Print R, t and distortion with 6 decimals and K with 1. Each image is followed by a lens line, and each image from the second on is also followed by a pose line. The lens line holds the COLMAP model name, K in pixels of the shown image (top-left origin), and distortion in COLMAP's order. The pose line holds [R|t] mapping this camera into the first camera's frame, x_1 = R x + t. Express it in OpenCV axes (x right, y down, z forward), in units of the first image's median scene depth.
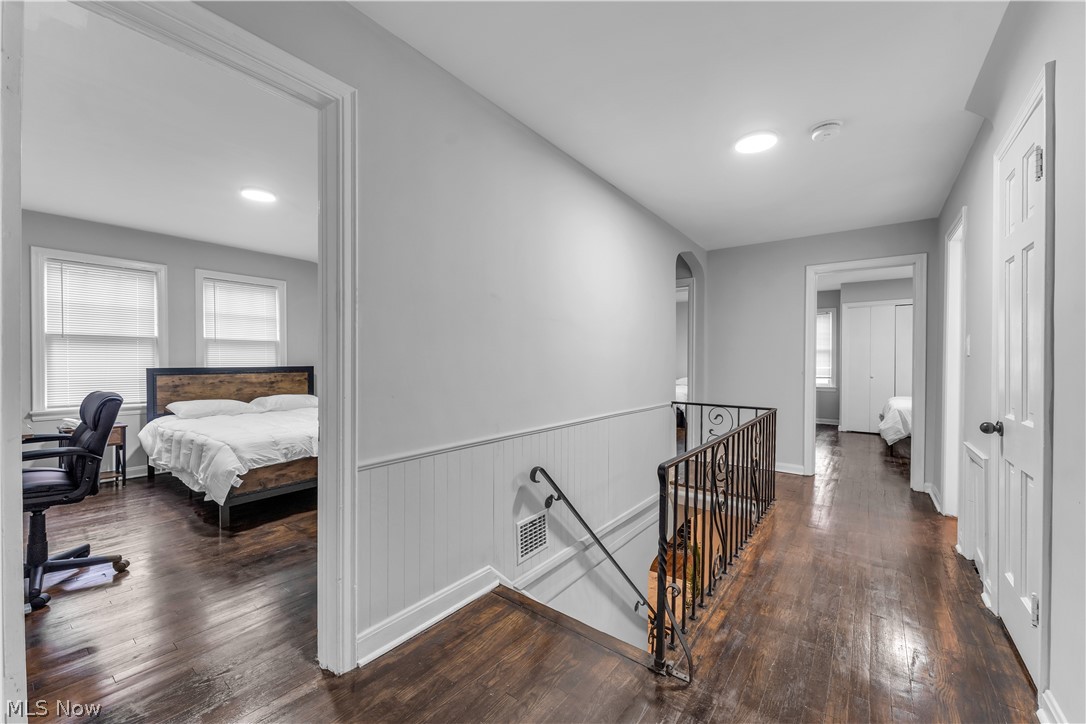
lens RADIAL K [[435.9, 0, 543.0], [0, 435.9, 365.7], [0, 0, 1]] dist [0.002161, -0.000423]
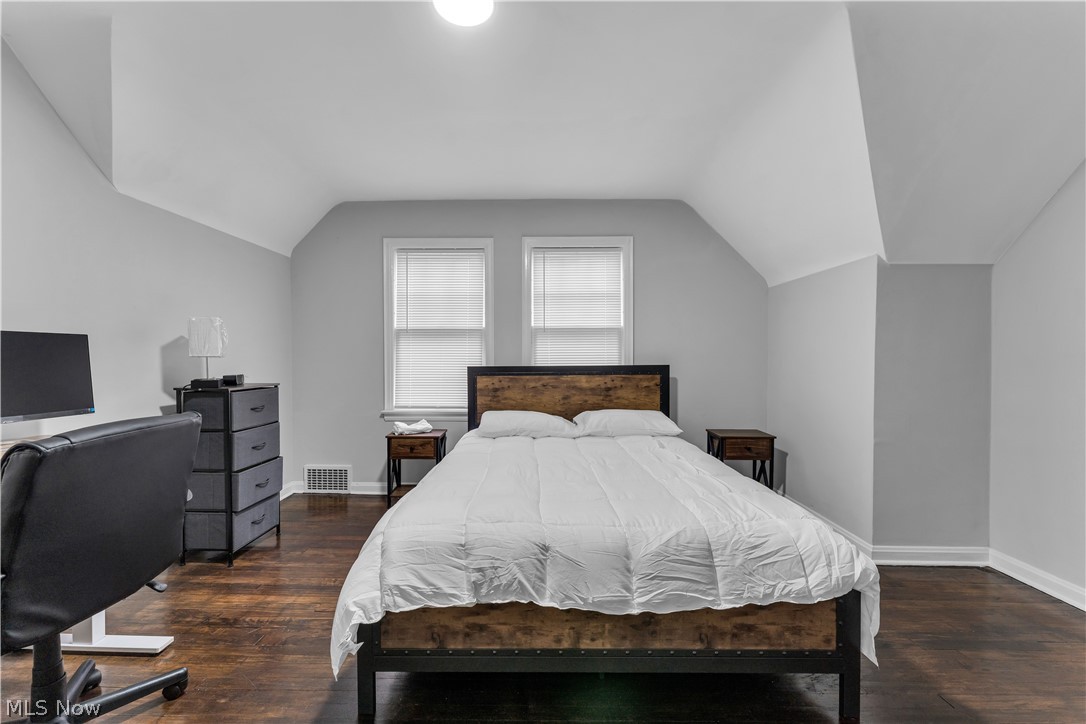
lens RADIAL K [[435.9, 0, 537.0], [0, 435.9, 363.6], [0, 0, 1]] dist [0.002161, -0.000423]
pose [[0.588310, 0.010876, -0.808562, -0.164068], [-0.003966, 0.999936, 0.010565, -0.008167], [0.808626, -0.003009, 0.588316, 0.588265]]
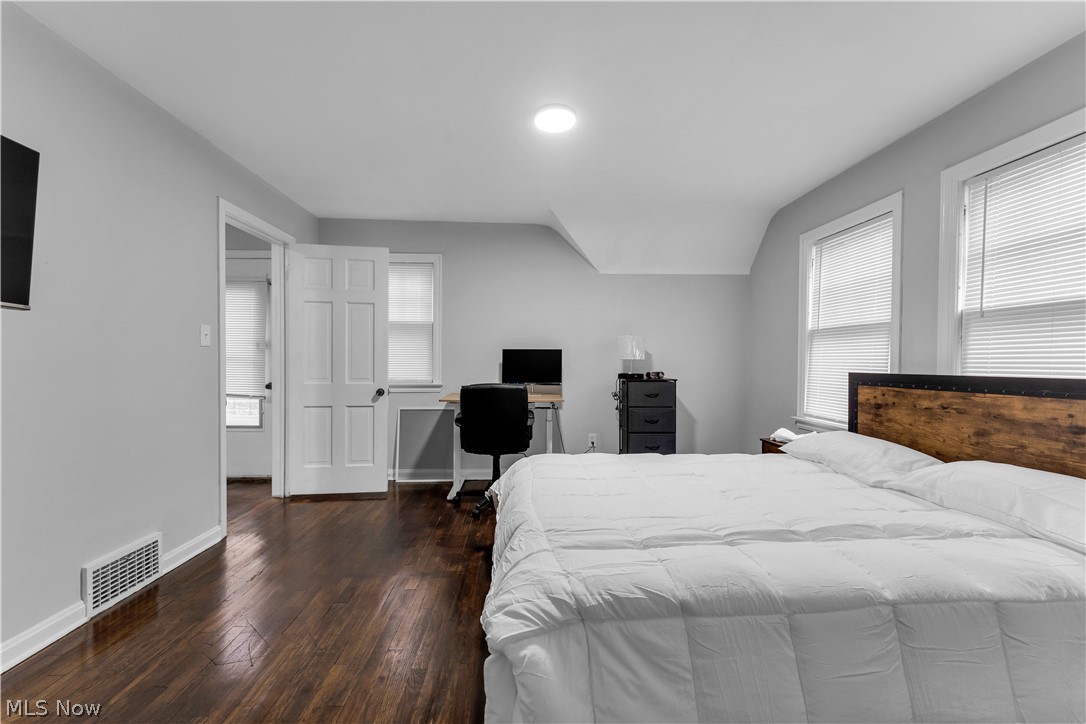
lens RADIAL K [[435.9, 0, 538.3], [0, 435.9, 364.1], [0, 0, 1]] dist [0.002161, -0.000423]
pose [[-0.775588, -0.000485, -0.631240, -0.144590], [-0.010205, 0.999879, 0.011770, -0.008993], [0.631158, 0.015570, -0.775498, 1.133847]]
